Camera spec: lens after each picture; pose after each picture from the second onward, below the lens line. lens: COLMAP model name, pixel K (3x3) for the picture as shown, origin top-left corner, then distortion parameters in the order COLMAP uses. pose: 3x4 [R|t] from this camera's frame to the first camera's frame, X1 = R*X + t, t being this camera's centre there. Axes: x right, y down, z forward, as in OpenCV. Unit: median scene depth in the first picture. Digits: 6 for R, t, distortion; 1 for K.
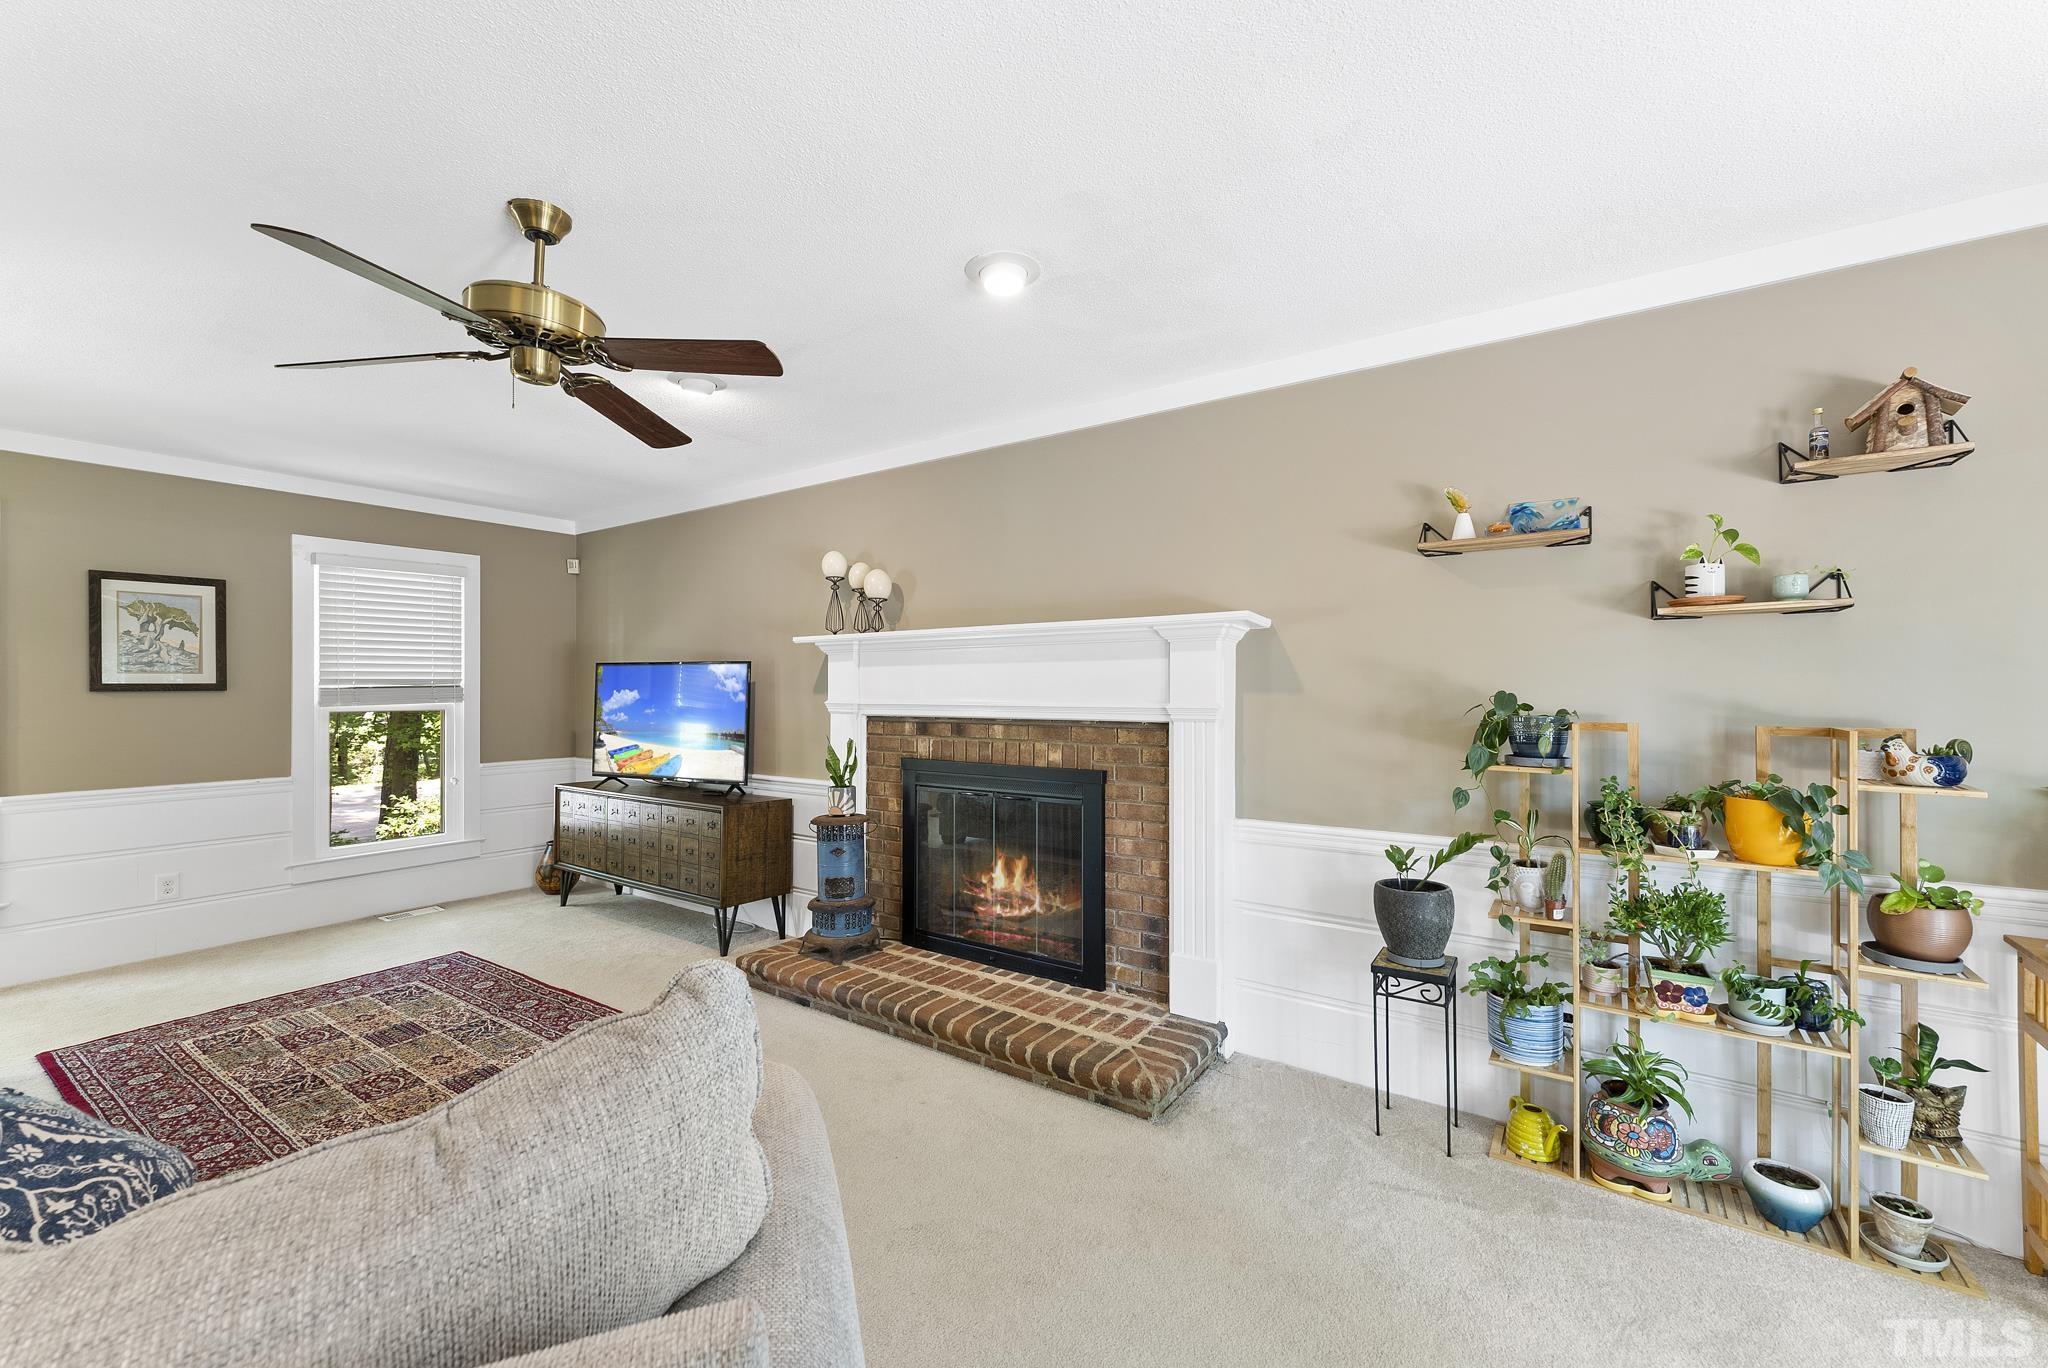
lens RADIAL K [[827.2, 0, 1024.0], [0, 827.2, 684.0], [0, 0, 1]] dist [0.000922, 0.007577]
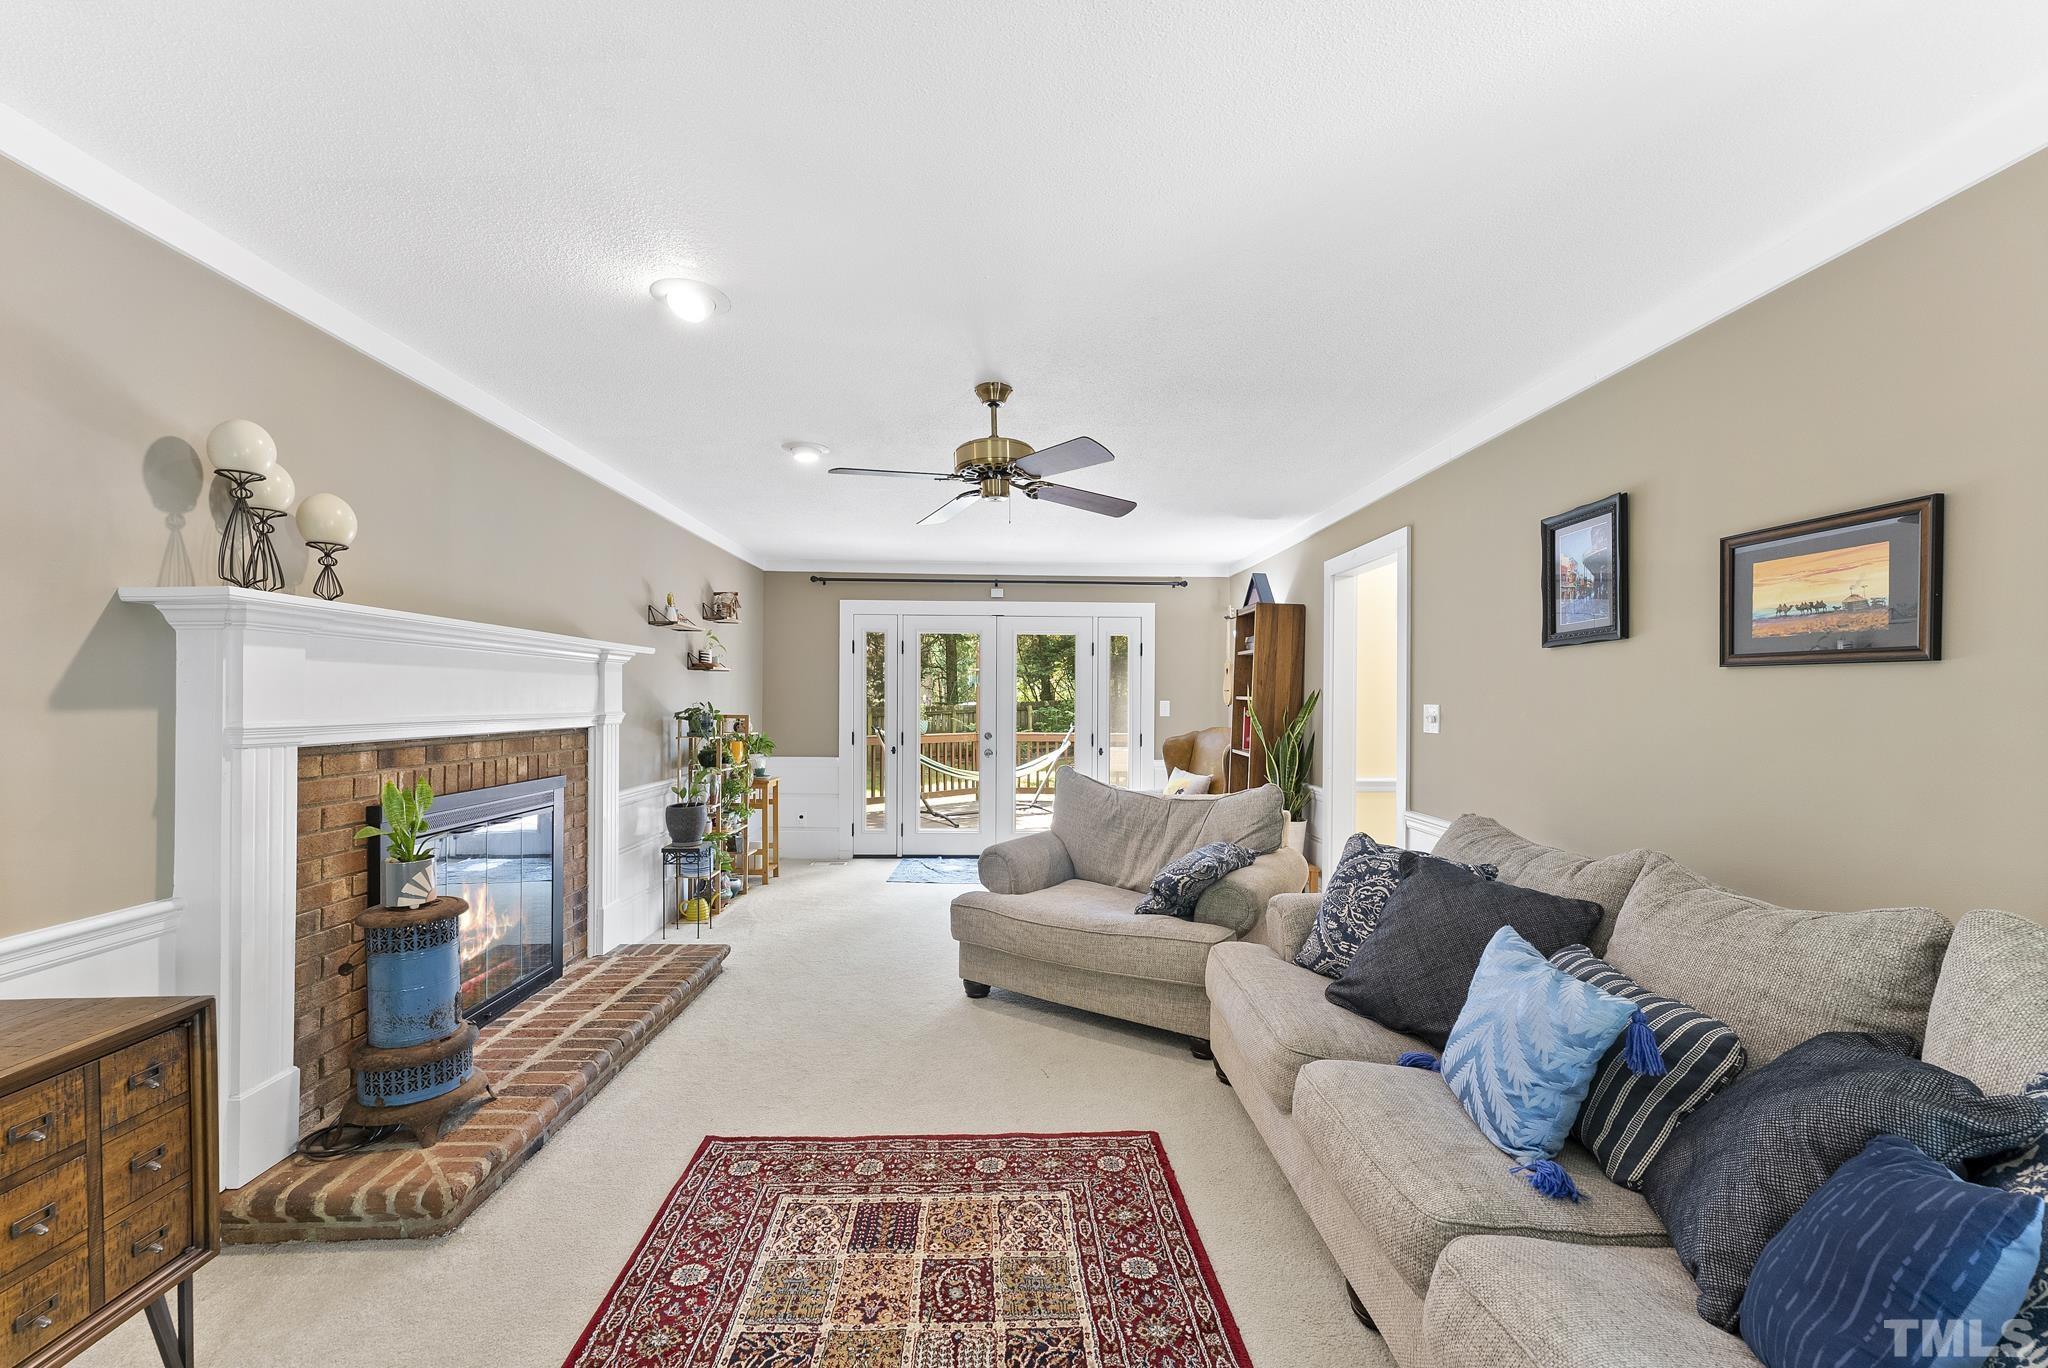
lens RADIAL K [[829.9, 0, 1022.3], [0, 829.9, 708.2], [0, 0, 1]] dist [0.001149, -0.000307]
pose [[-0.602814, -0.002792, 0.797877, -1.062799], [-0.000472, 0.999995, 0.003143, 0.012034], [-0.797882, 0.001518, -0.602812, 1.086785]]
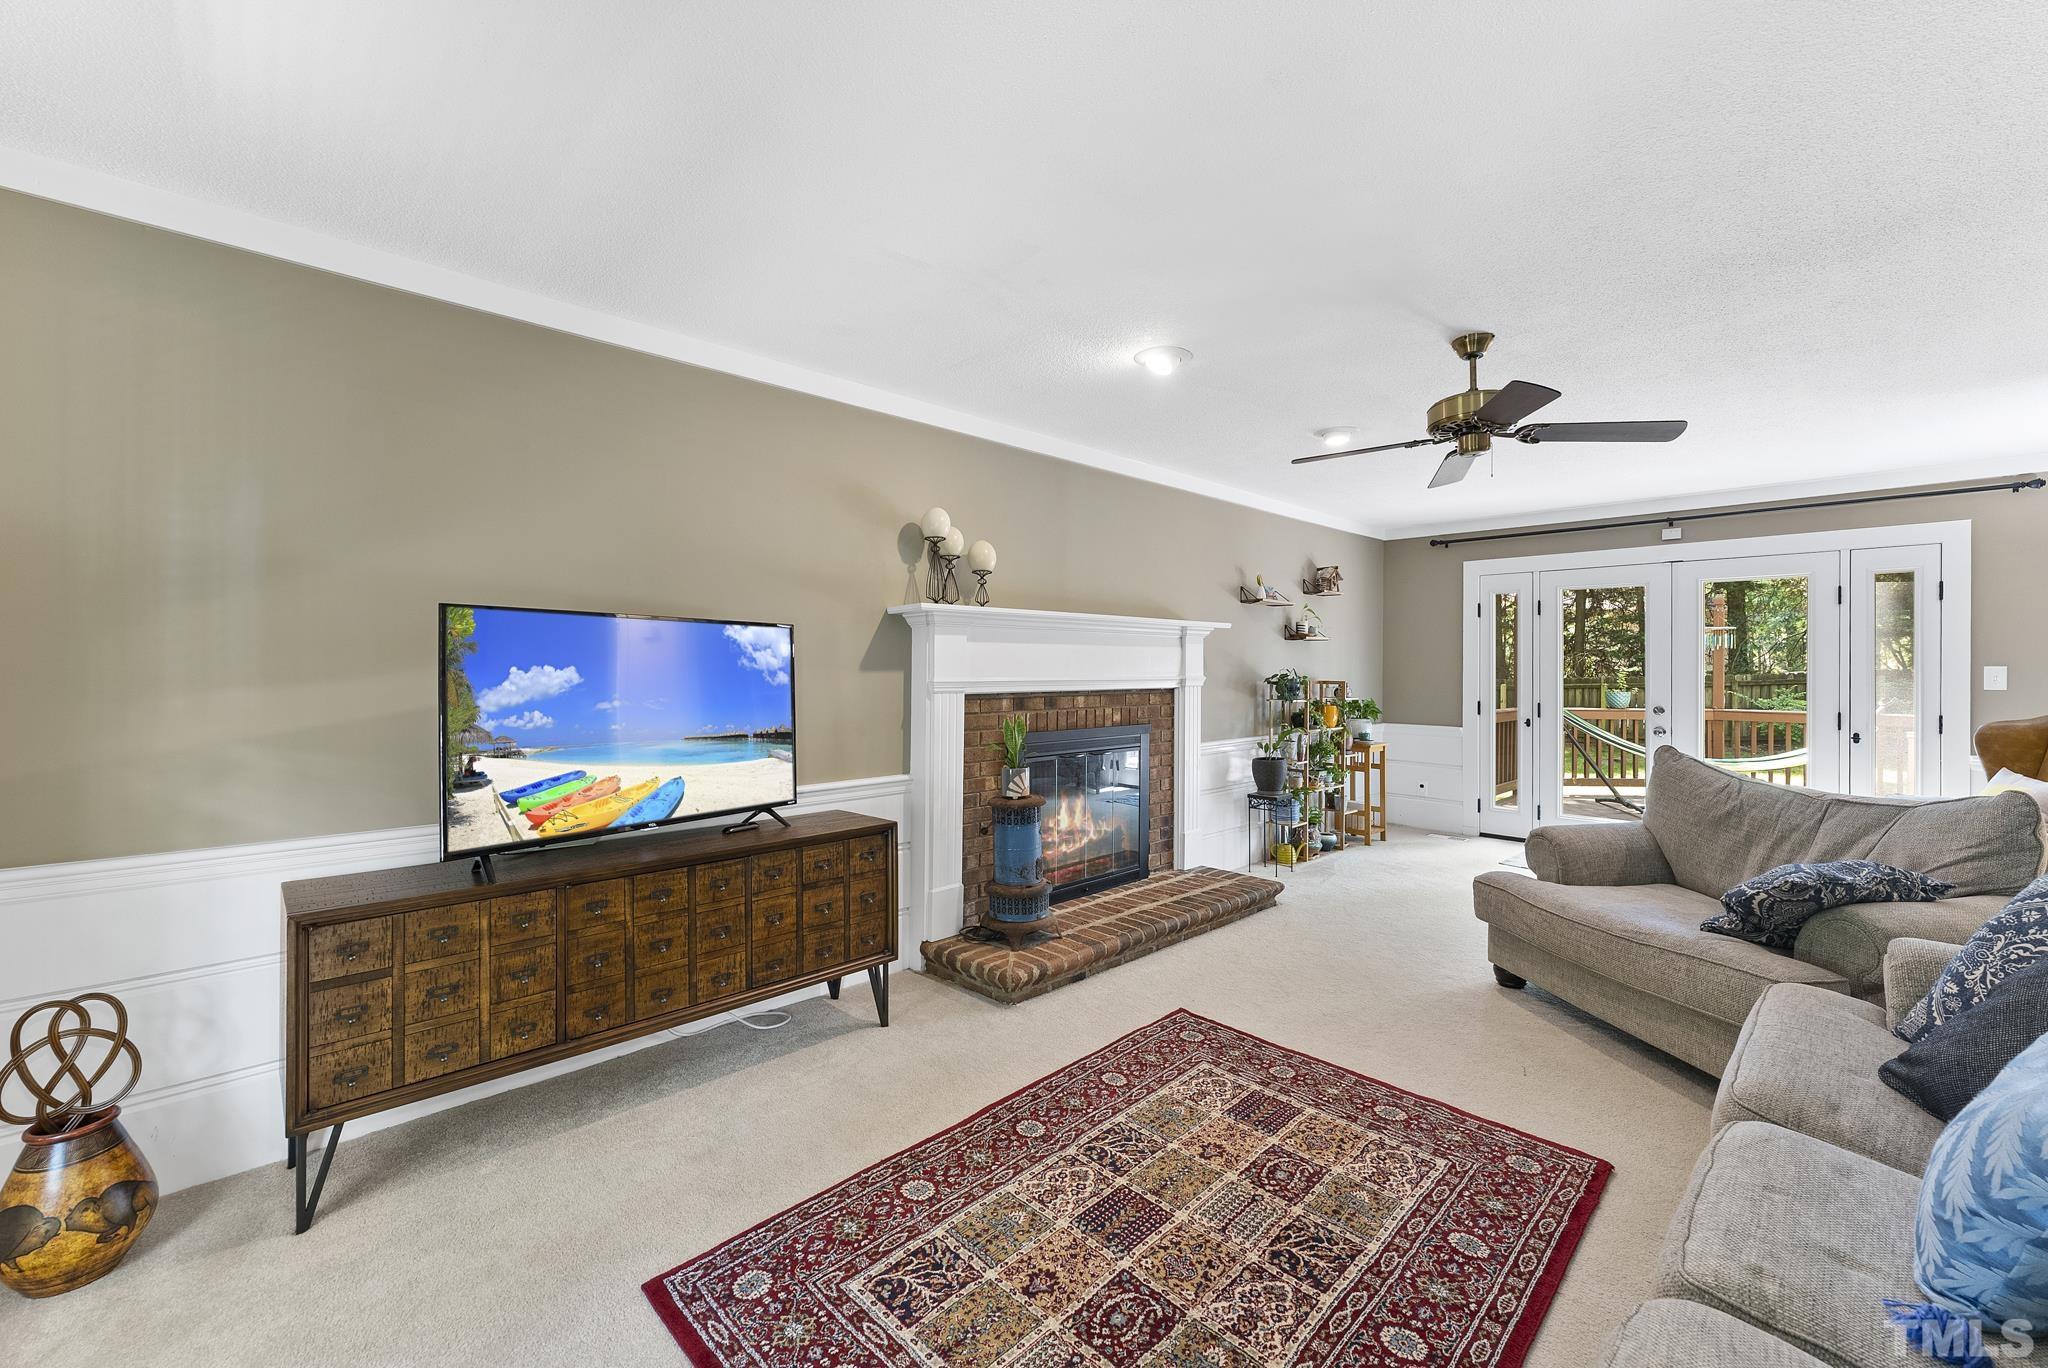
lens RADIAL K [[826.1, 0, 1017.9], [0, 826.1, 674.6], [0, 0, 1]] dist [0.002230, -0.000083]
pose [[0.189700, -0.000491, 0.981842, -1.251004], [-0.003932, 0.999991, 0.001260, 0.017508], [-0.981834, -0.004100, 0.189697, 0.878895]]
